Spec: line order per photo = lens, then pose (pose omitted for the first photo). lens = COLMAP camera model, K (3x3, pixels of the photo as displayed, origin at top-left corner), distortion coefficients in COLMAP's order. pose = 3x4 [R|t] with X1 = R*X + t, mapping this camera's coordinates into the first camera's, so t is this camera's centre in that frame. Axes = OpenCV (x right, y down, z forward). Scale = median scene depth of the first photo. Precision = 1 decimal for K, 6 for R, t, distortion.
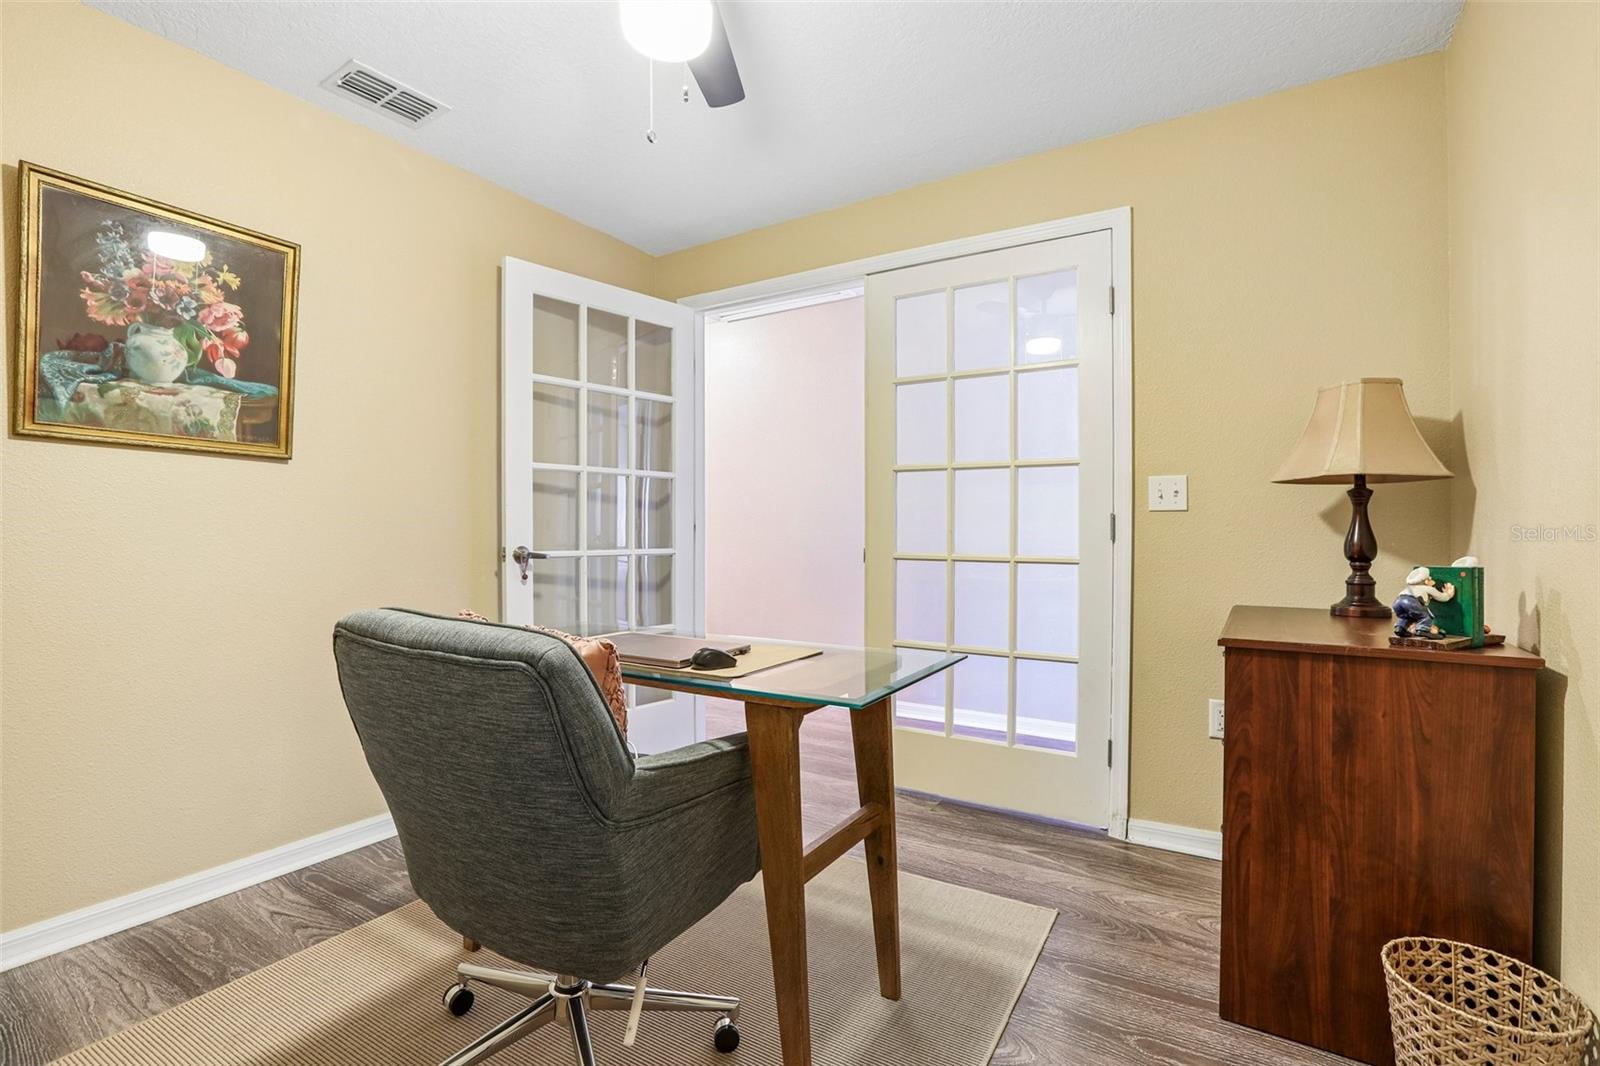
lens RADIAL K [[724.1, 0, 795.2], [0, 724.1, 537.3], [0, 0, 1]] dist [-0.052509, 0.021376]
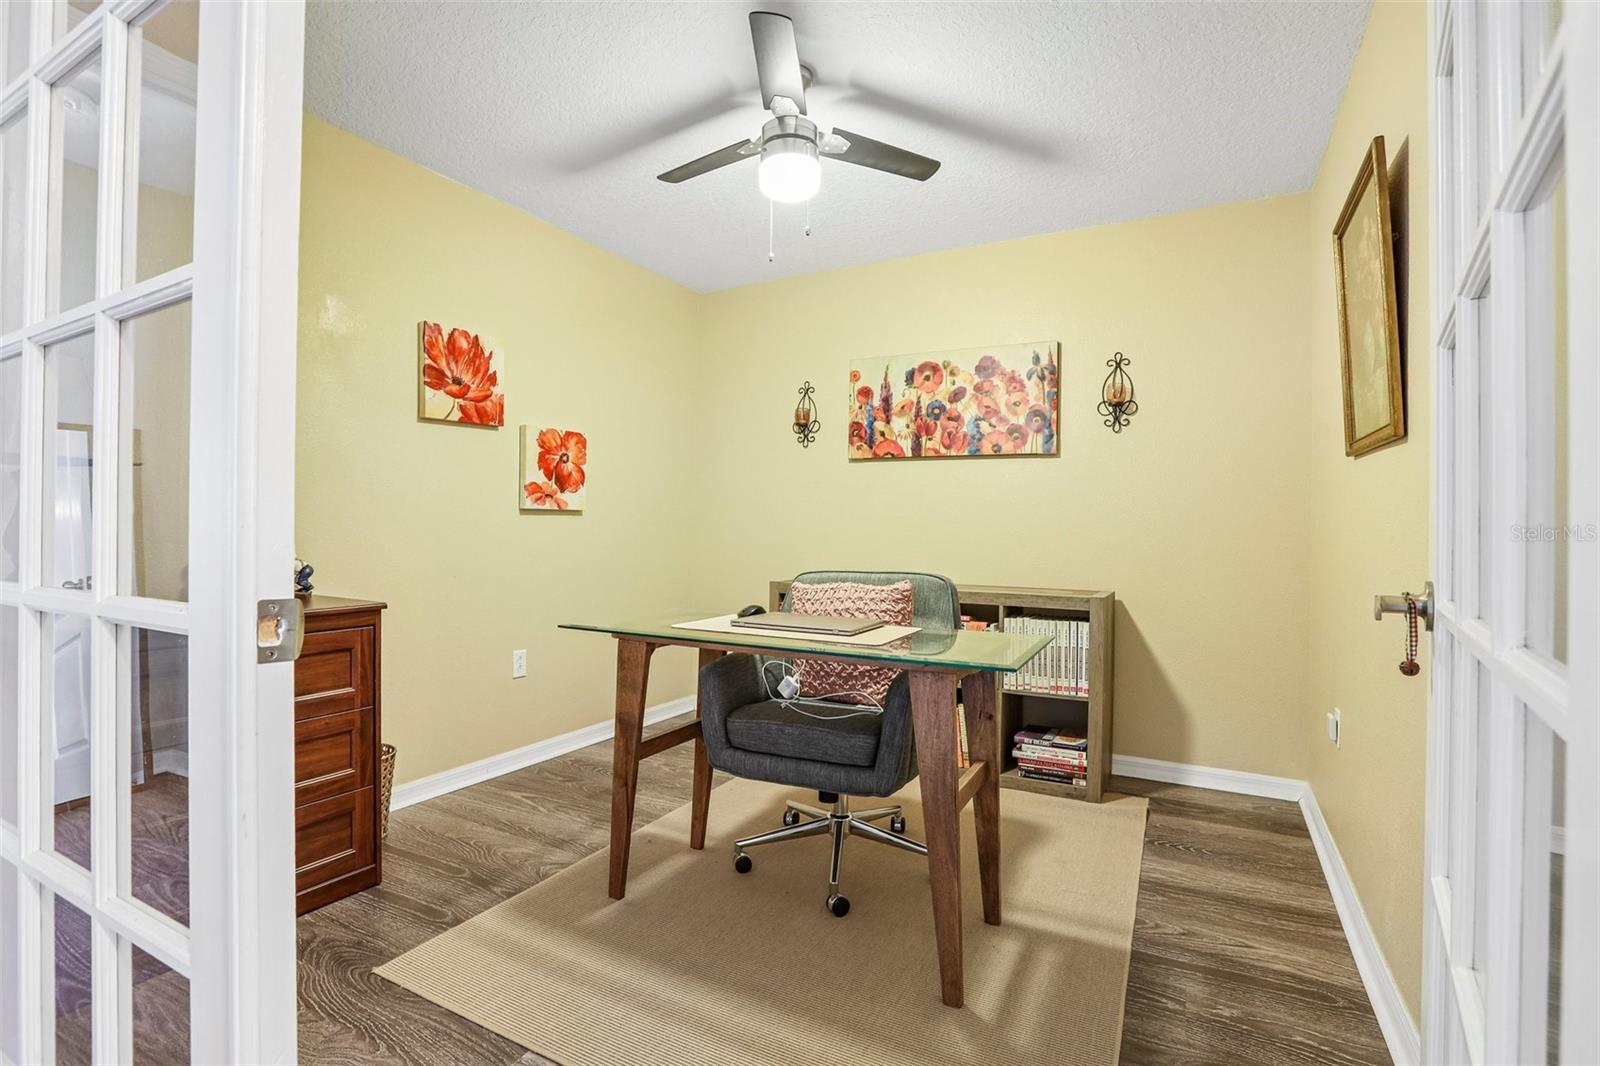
lens RADIAL K [[724.1, 0, 795.2], [0, 724.1, 537.3], [0, 0, 1]] dist [-0.052509, 0.021376]
pose [[-0.996924, -0.006962, -0.078061, -0.063244], [-0.008029, 0.999878, 0.013375, -0.014441], [0.077958, 0.013960, -0.996859, 1.792672]]
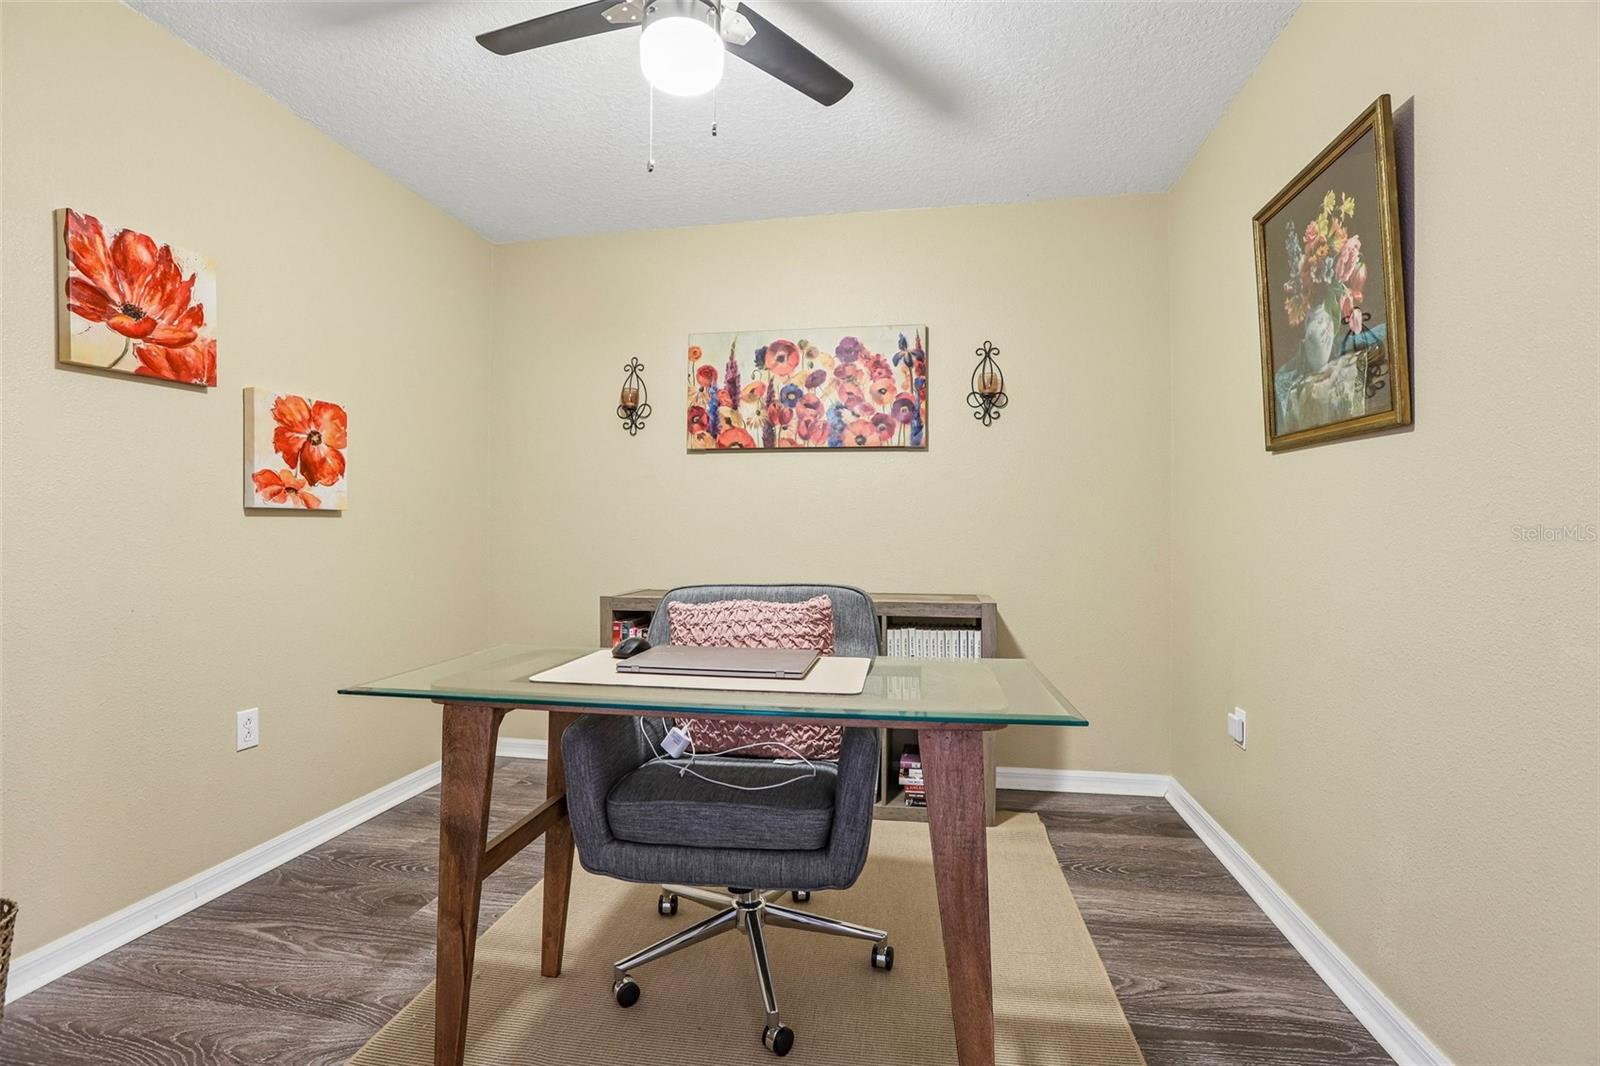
lens RADIAL K [[724.1, 0, 795.2], [0, 724.1, 537.3], [0, 0, 1]] dist [-0.052509, 0.021376]
pose [[-0.922496, 0.006834, -0.385947, 0.056176], [0.002690, 0.999933, 0.011276, -0.015883], [0.385998, 0.009364, -0.922452, 1.497539]]
